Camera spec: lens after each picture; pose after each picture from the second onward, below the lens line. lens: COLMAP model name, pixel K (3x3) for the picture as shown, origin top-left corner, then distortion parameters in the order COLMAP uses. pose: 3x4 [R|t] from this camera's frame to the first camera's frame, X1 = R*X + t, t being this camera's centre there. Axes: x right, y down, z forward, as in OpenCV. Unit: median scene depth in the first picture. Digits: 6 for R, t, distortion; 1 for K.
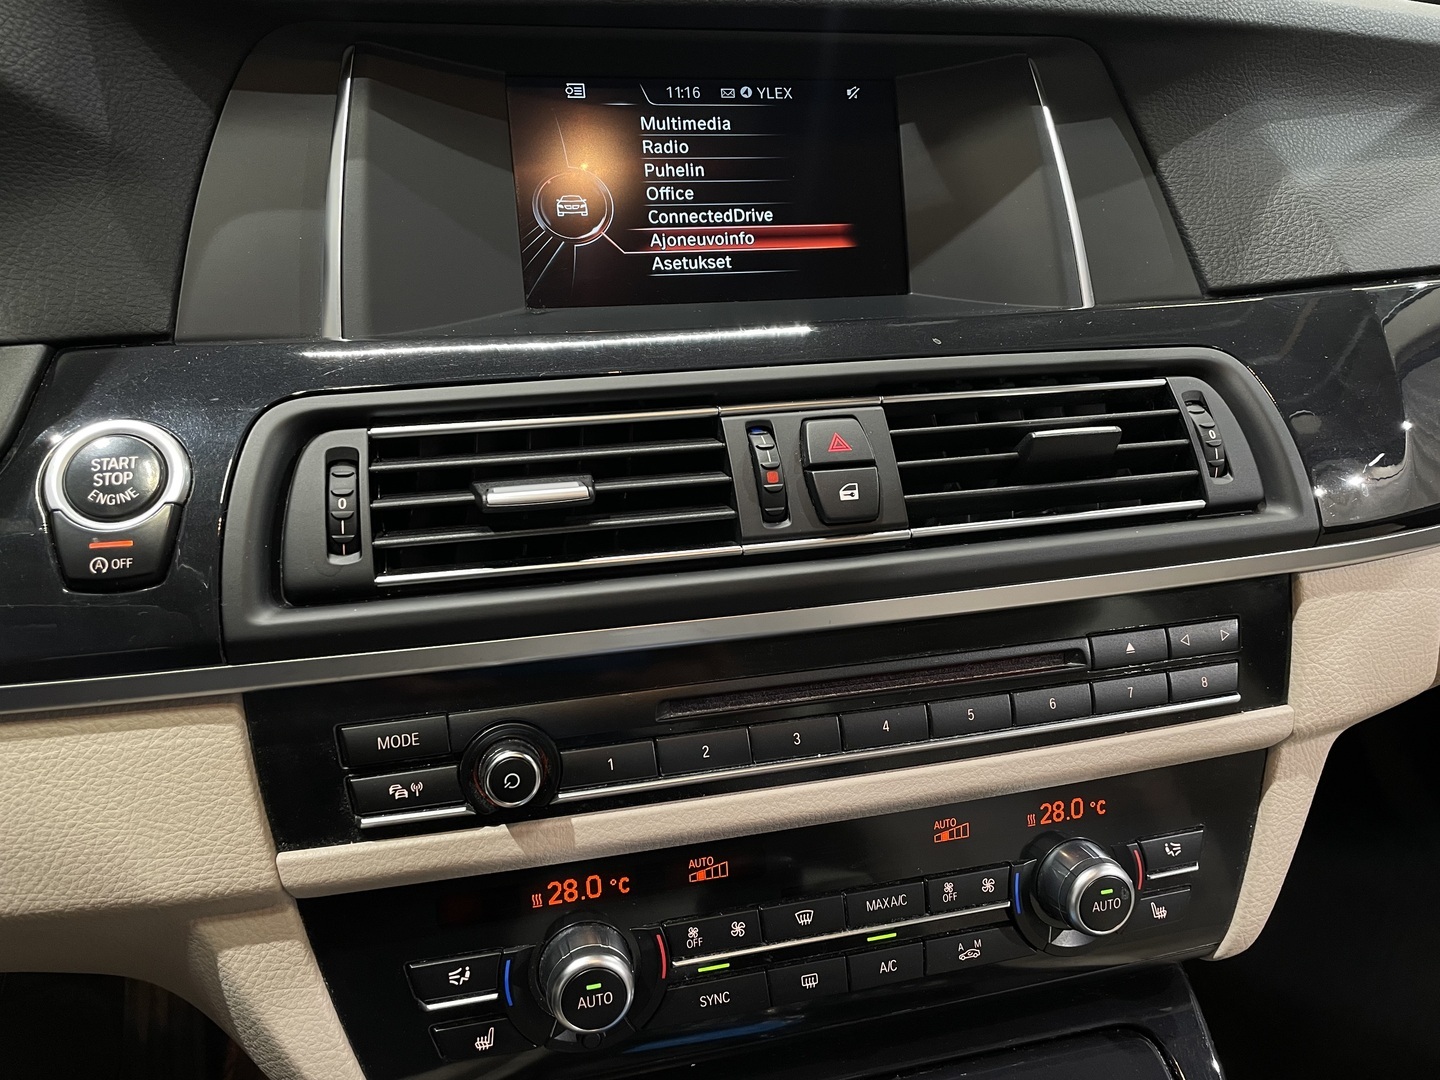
lens RADIAL K [[1083.4, 0, 710.7], [0, 1083.4, 530.2], [0, 0, 1]] dist [0.029665, -0.046140]
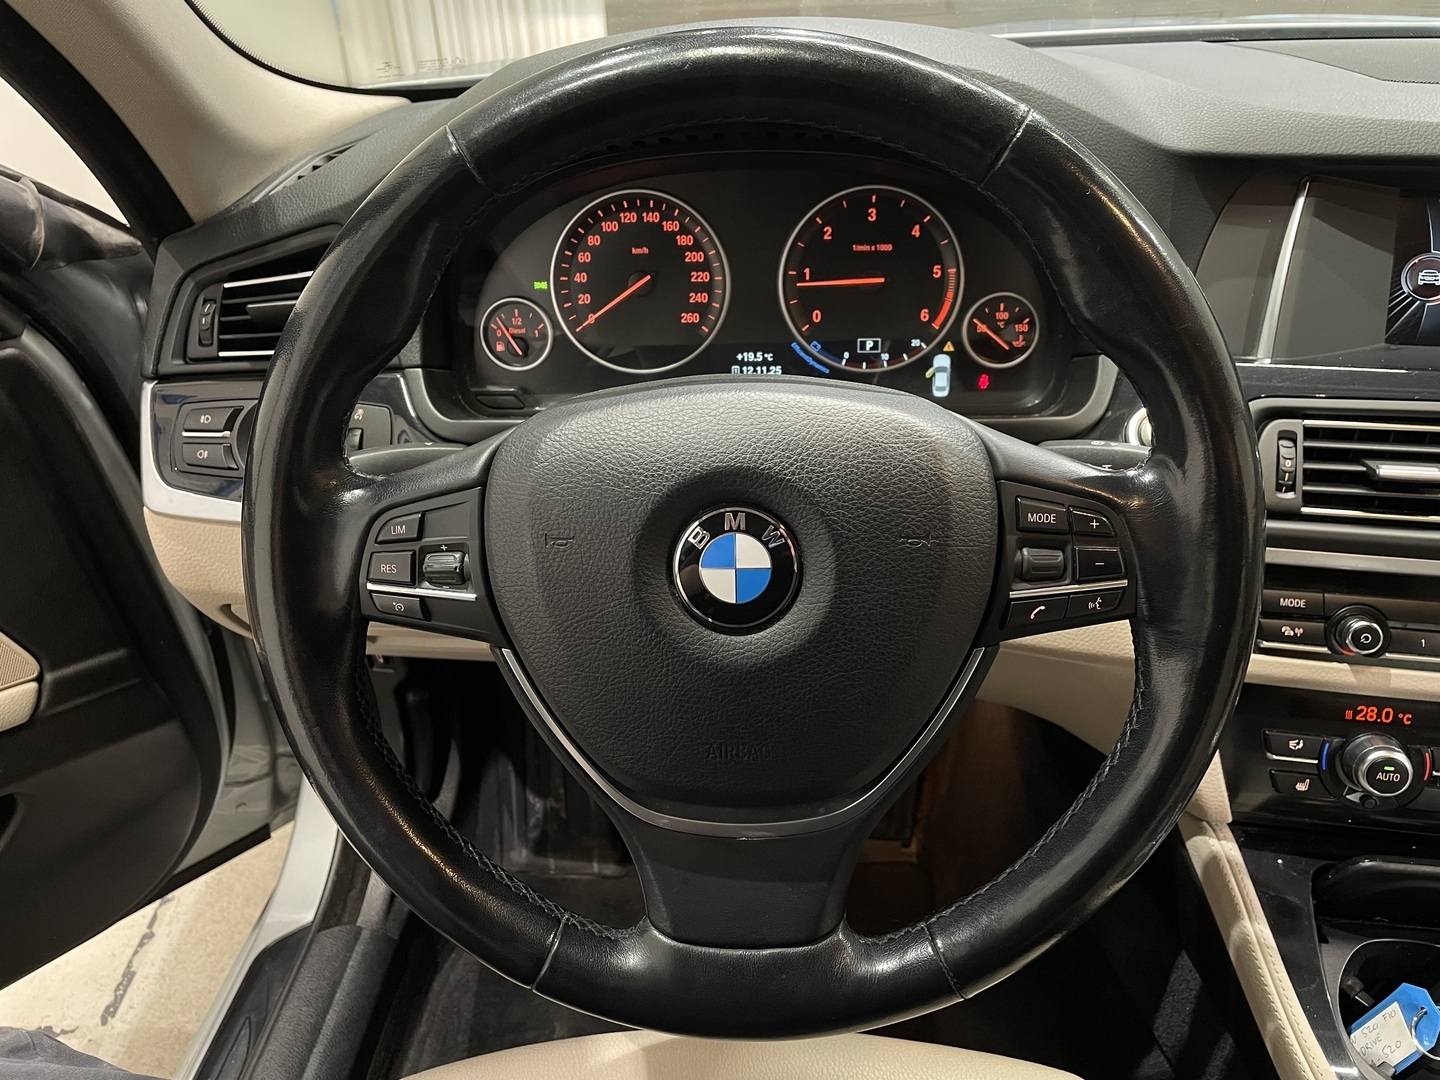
lens RADIAL K [[1083.4, 0, 704.9], [0, 1083.4, 535.8], [0, 0, 1]] dist [0.029665, -0.046140]
pose [[0.899949, 0.165817, -0.403232, -0.448063], [-0.131913, 0.985064, 0.110669, 0.019796], [0.415561, -0.046405, 0.908381, -0.962674]]
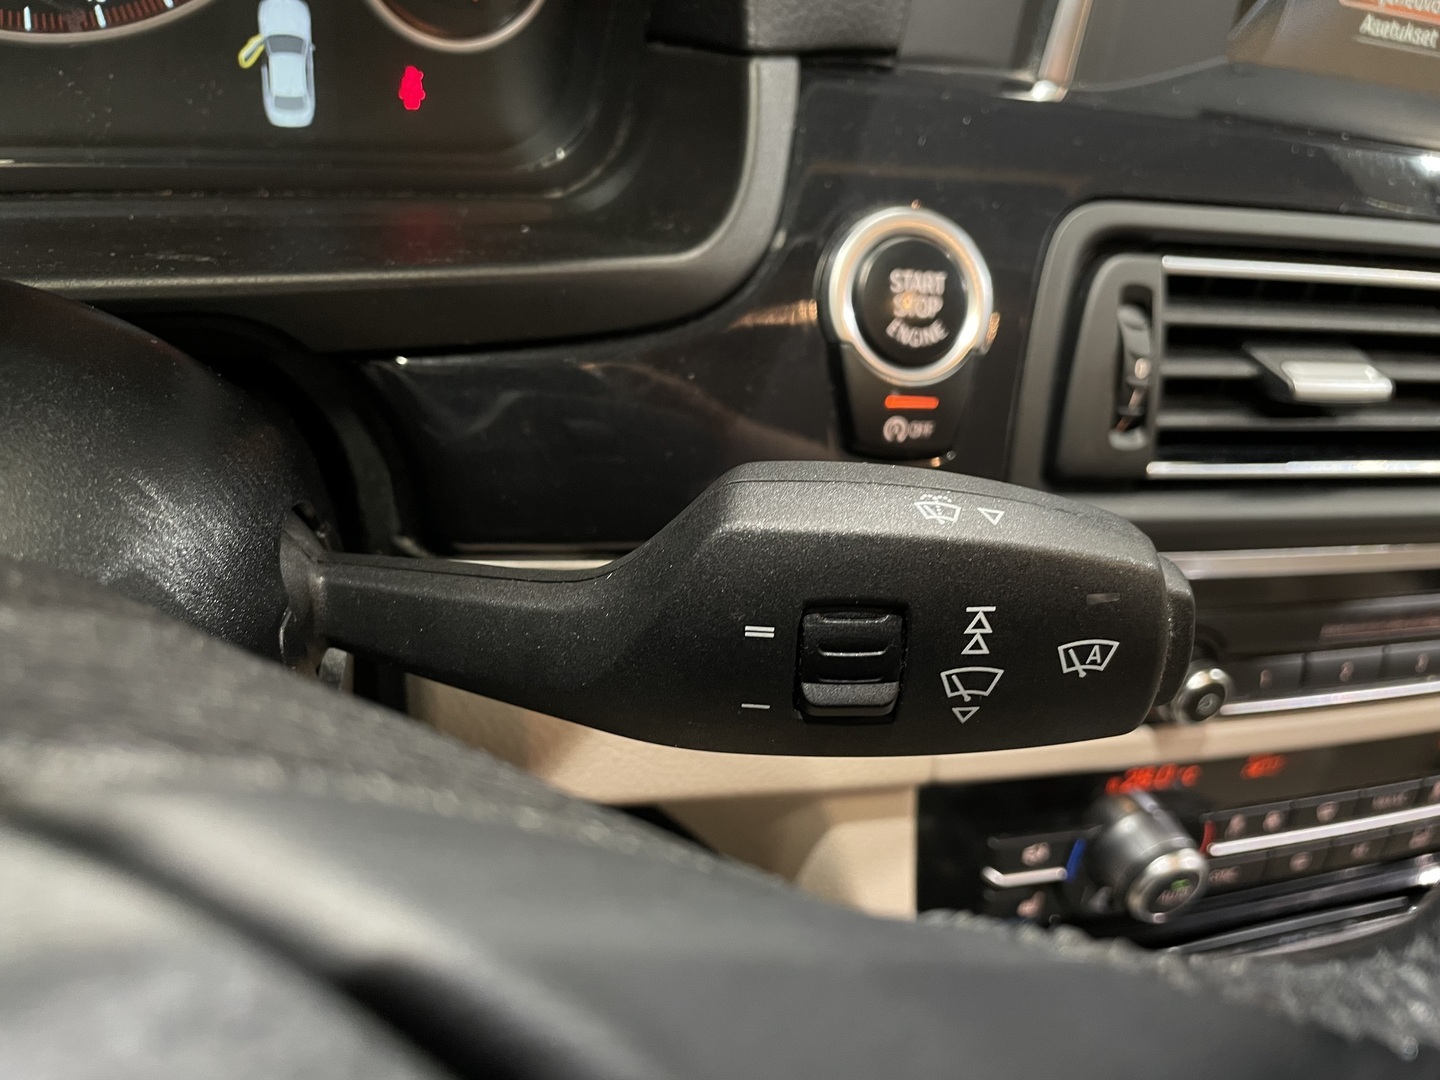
lens RADIAL K [[1083.4, 0, 705.8], [0, 1083.4, 544.2], [0, 0, 1]] dist [0.029665, -0.046140]
pose [[0.975985, 0.122287, 0.180275, -0.743392], [-0.180424, 0.917521, 0.354404, -0.123199], [-0.122067, -0.378419, 0.917550, 0.283525]]
